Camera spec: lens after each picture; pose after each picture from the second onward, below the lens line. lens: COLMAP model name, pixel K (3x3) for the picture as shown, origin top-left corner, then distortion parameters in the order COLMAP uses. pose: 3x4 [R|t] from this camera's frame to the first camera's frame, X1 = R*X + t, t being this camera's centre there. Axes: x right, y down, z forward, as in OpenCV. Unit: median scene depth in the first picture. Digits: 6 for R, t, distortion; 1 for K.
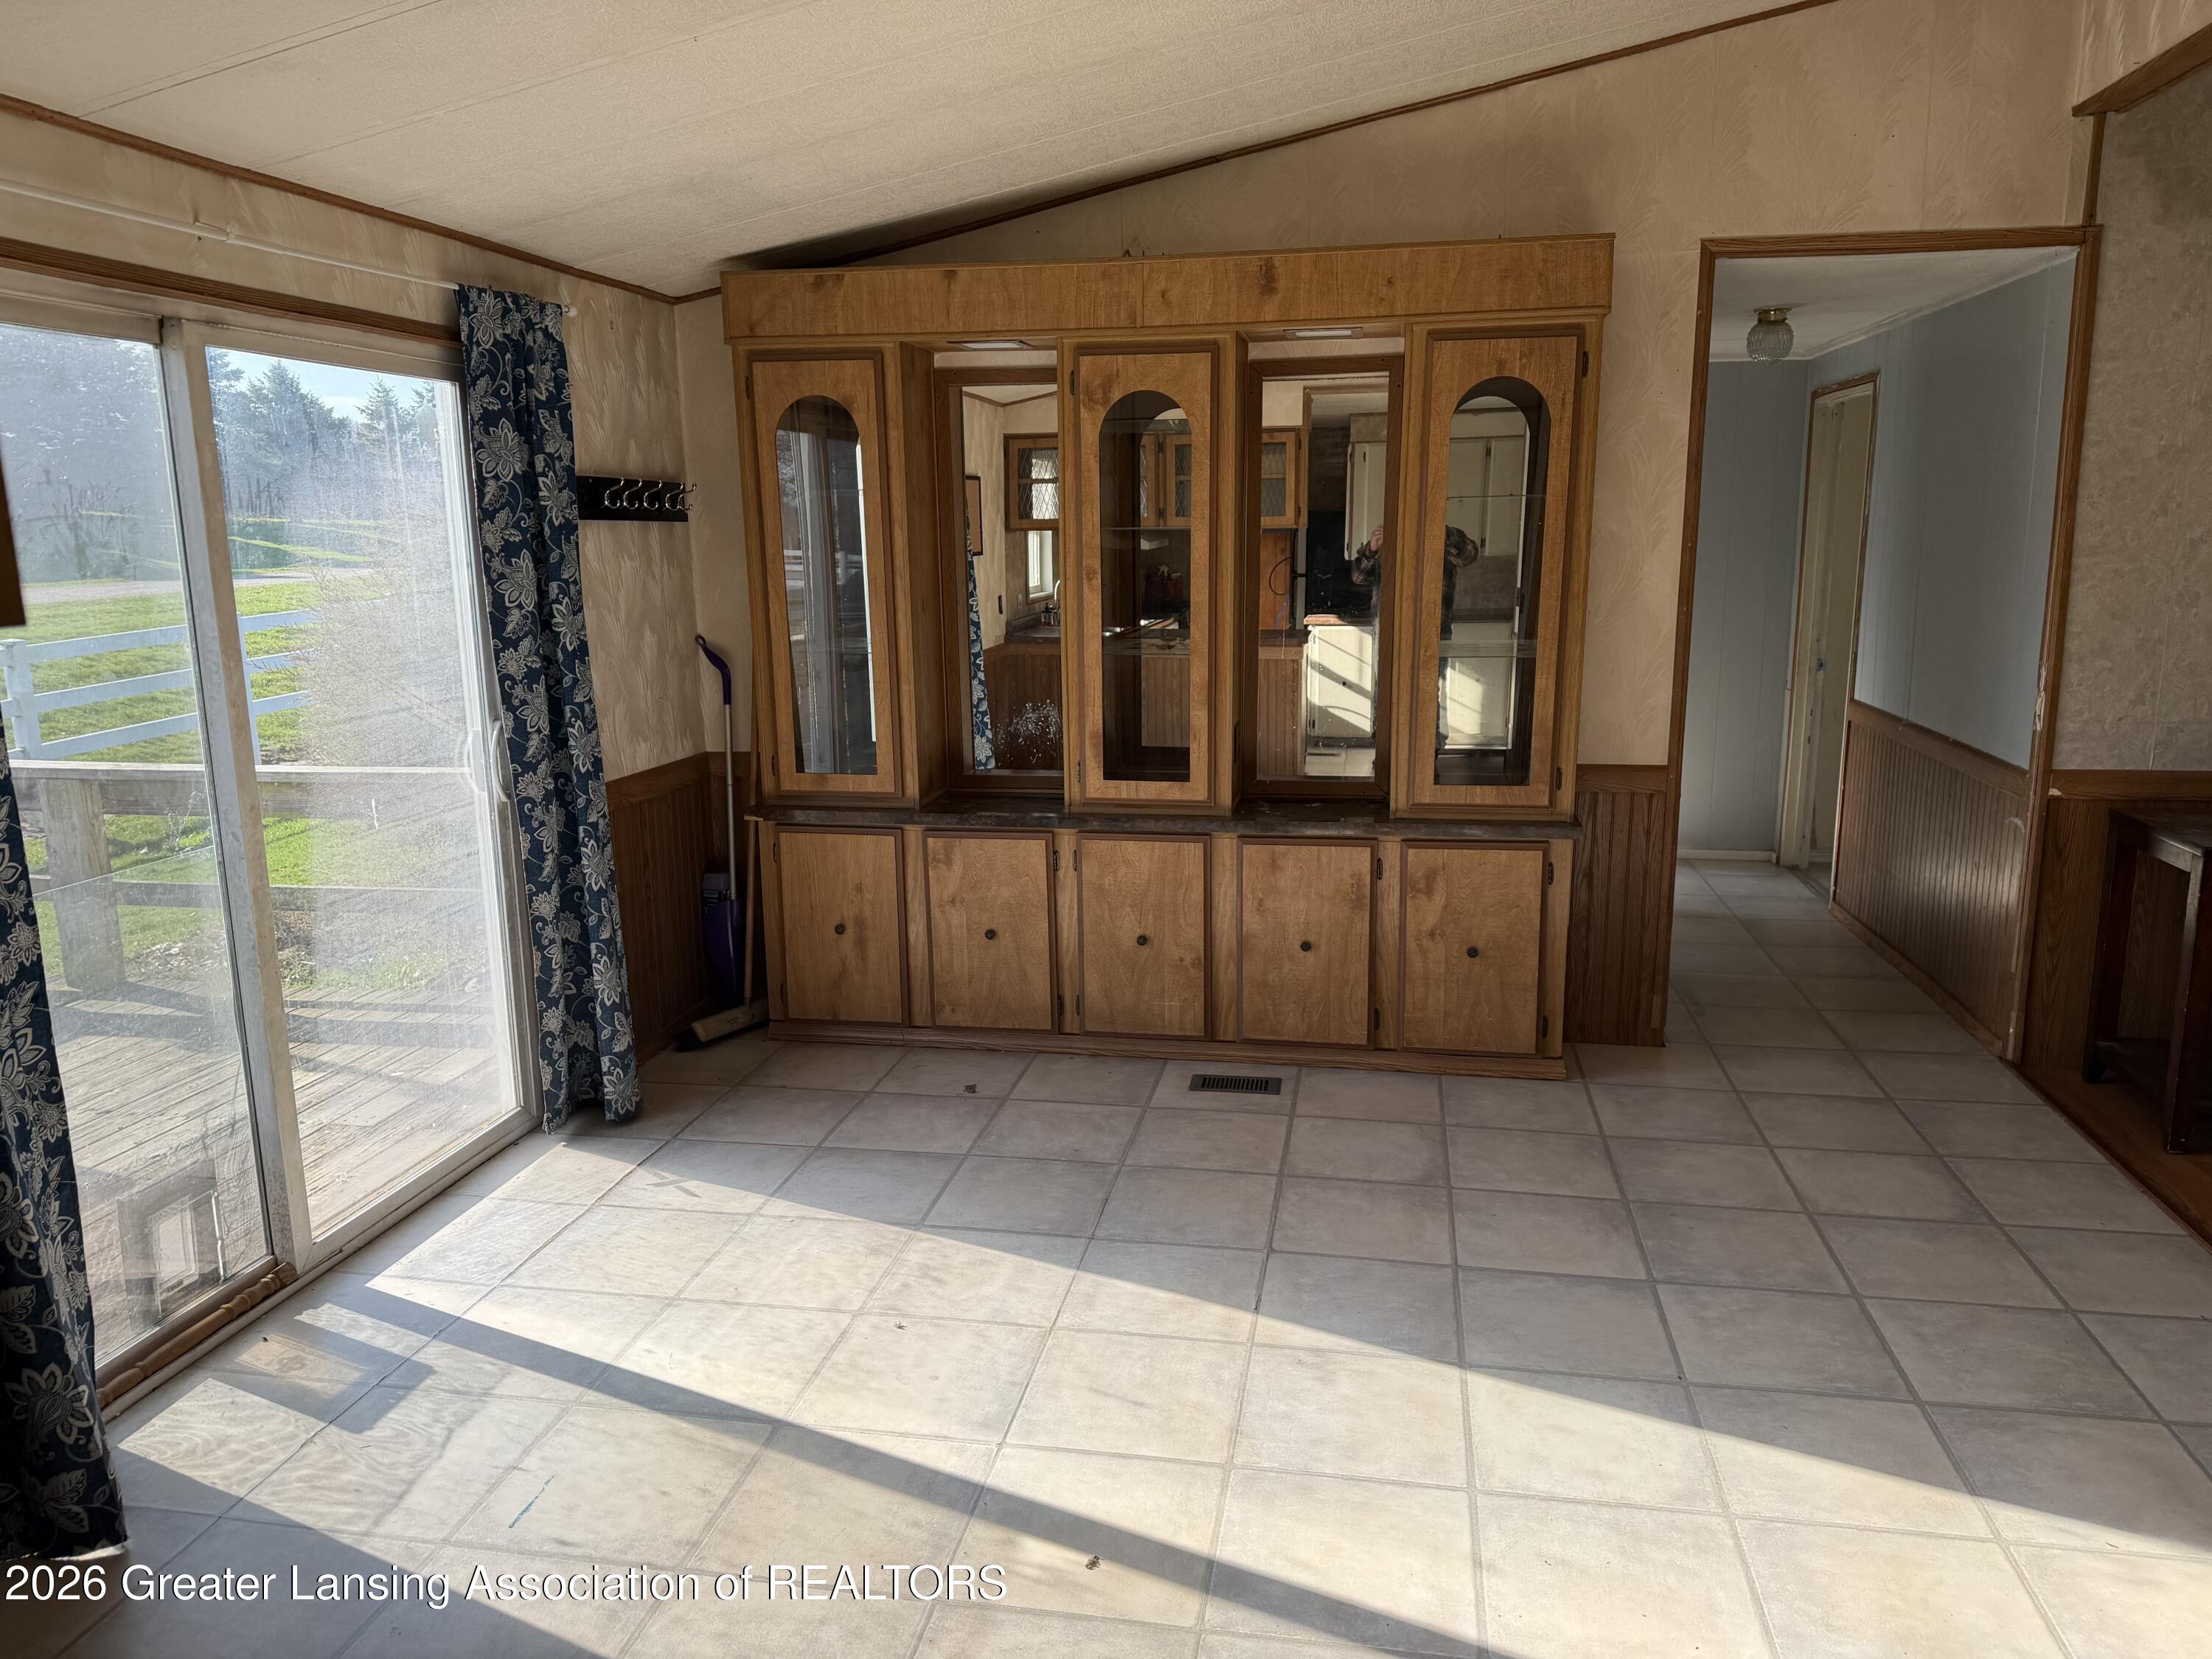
lens RADIAL K [[1563.1, 0, 1097.8], [0, 1563.1, 874.6], [0, 0, 1]] dist [0.000517, -0.002956]
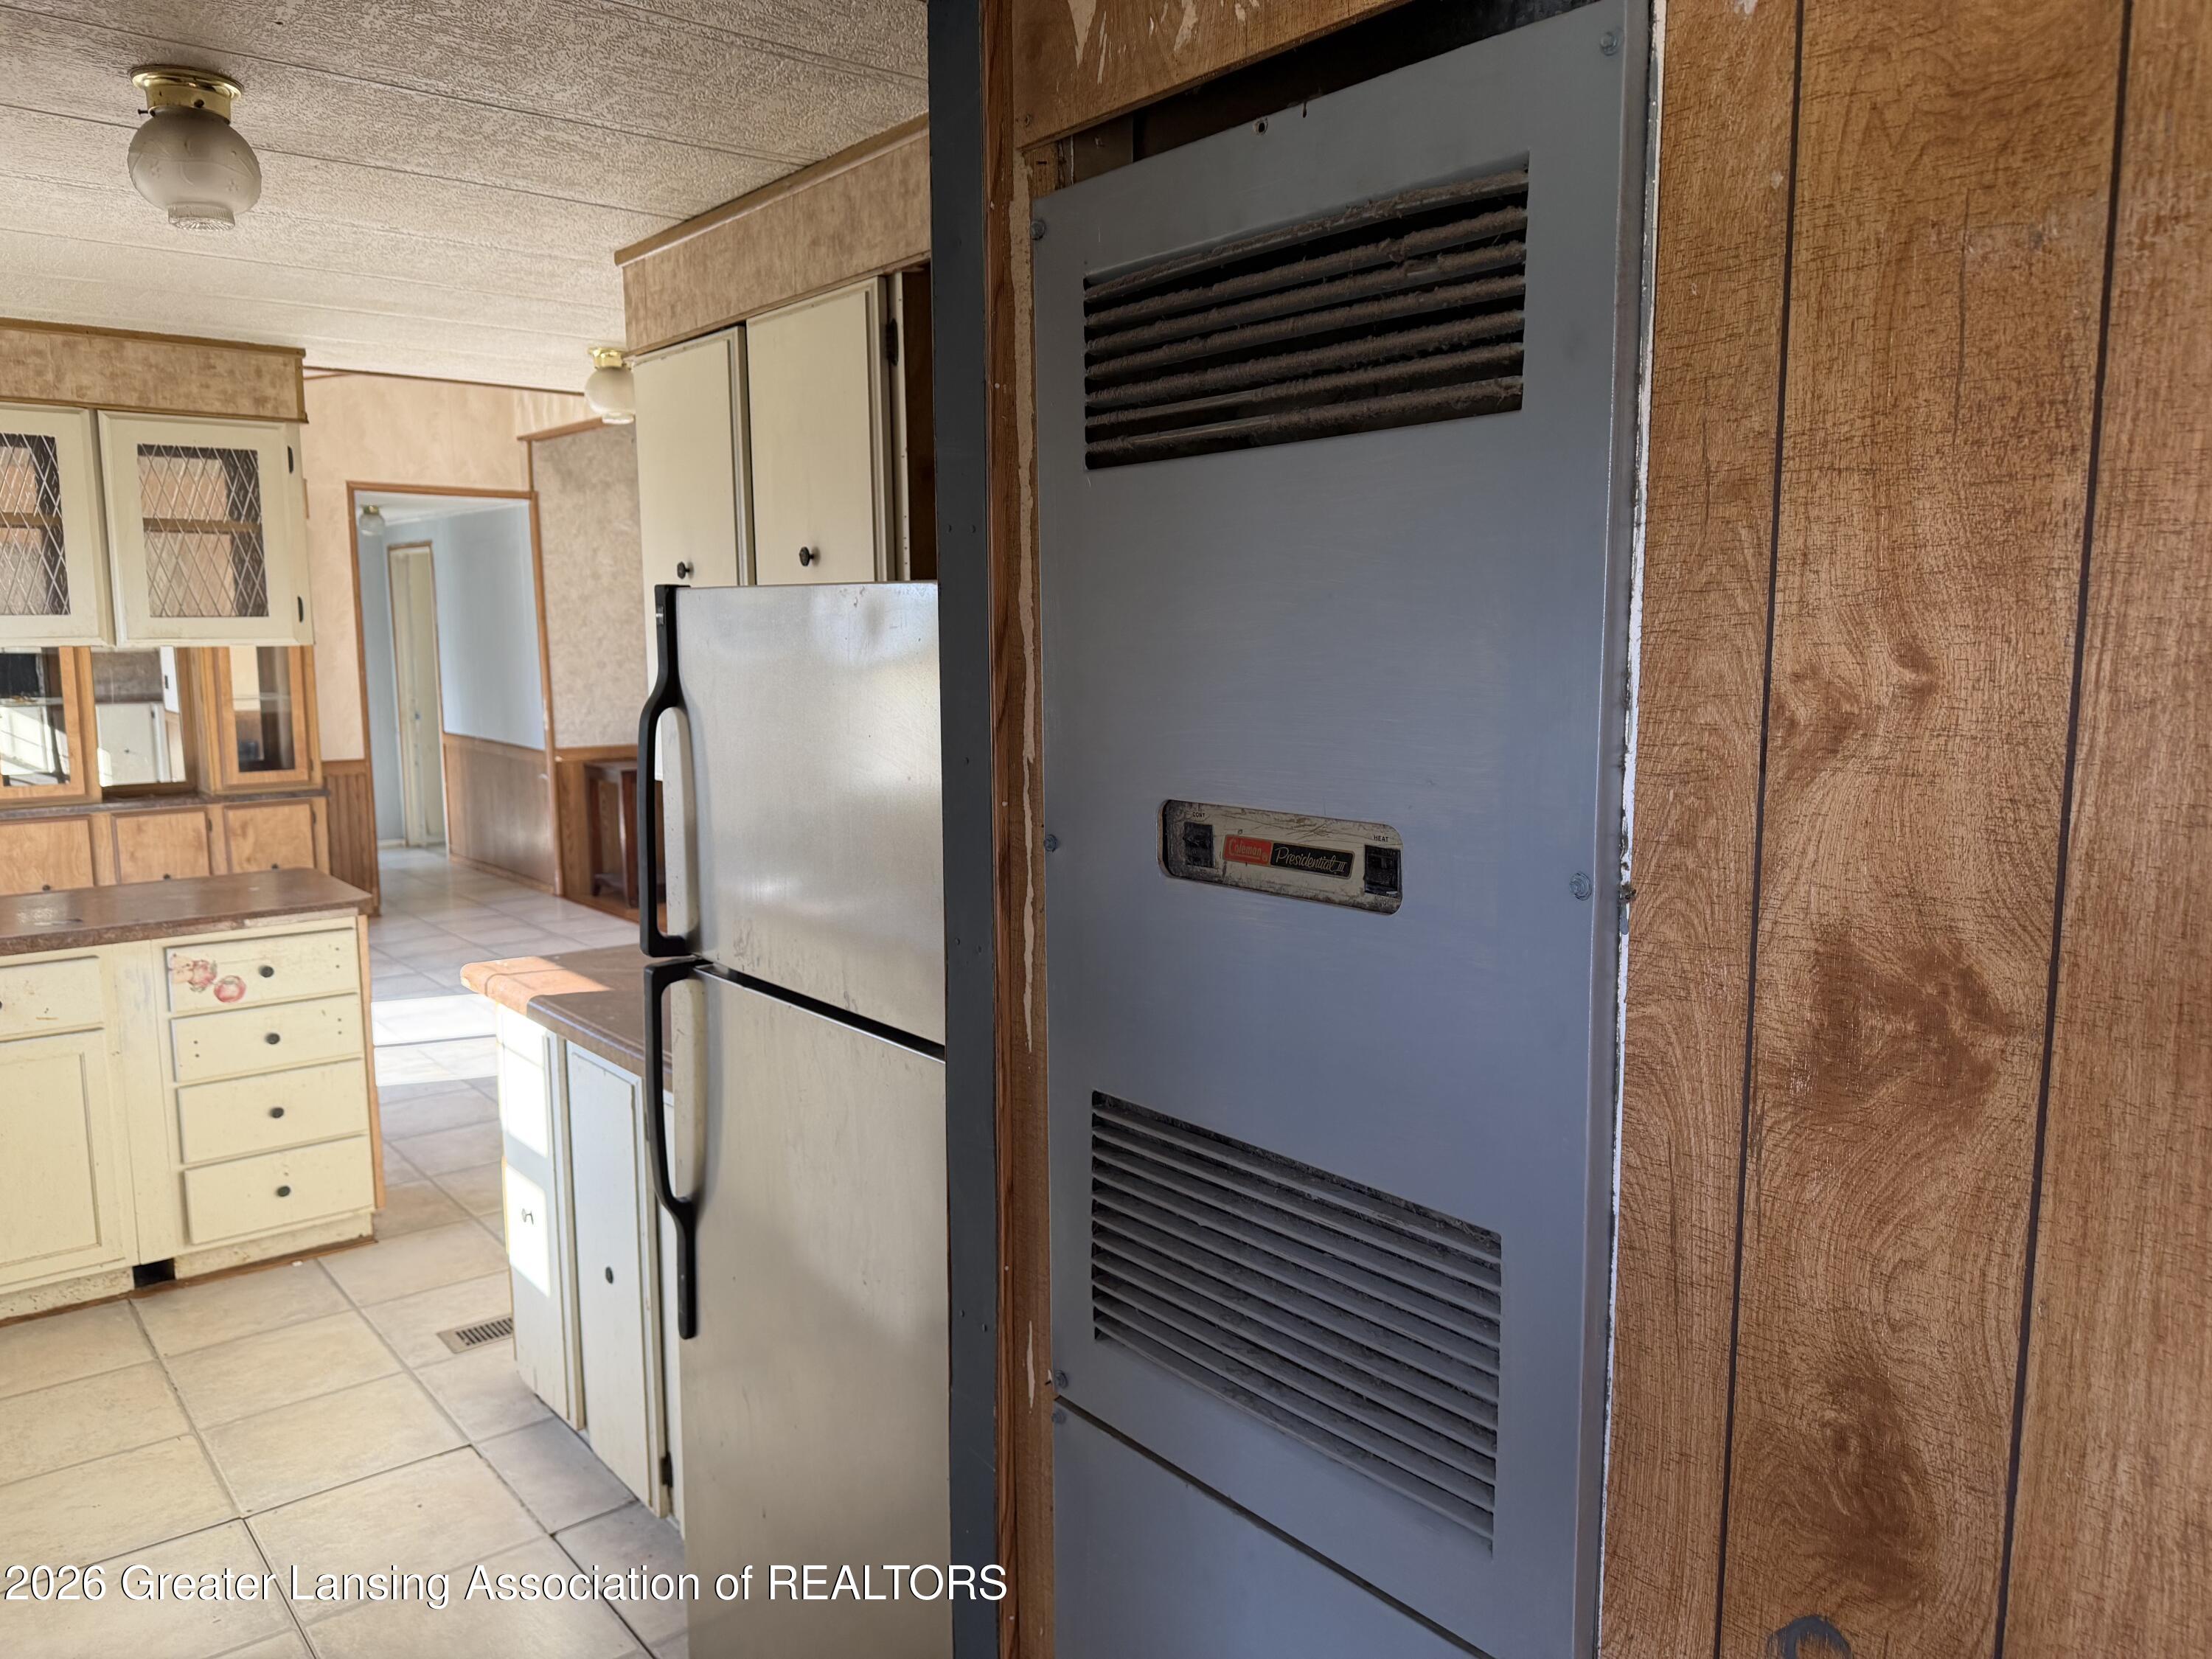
lens RADIAL K [[1566.2, 0, 1106.0], [0, 1566.2, 829.5], [0, 0, 1]] dist [-0.003814, -0.003565]
pose [[0.633367, -0.089532, 0.768655, -0.516881], [0.159064, 0.987137, -0.016087, 0.185134], [-0.757328, 0.132454, 0.639461, -0.840224]]
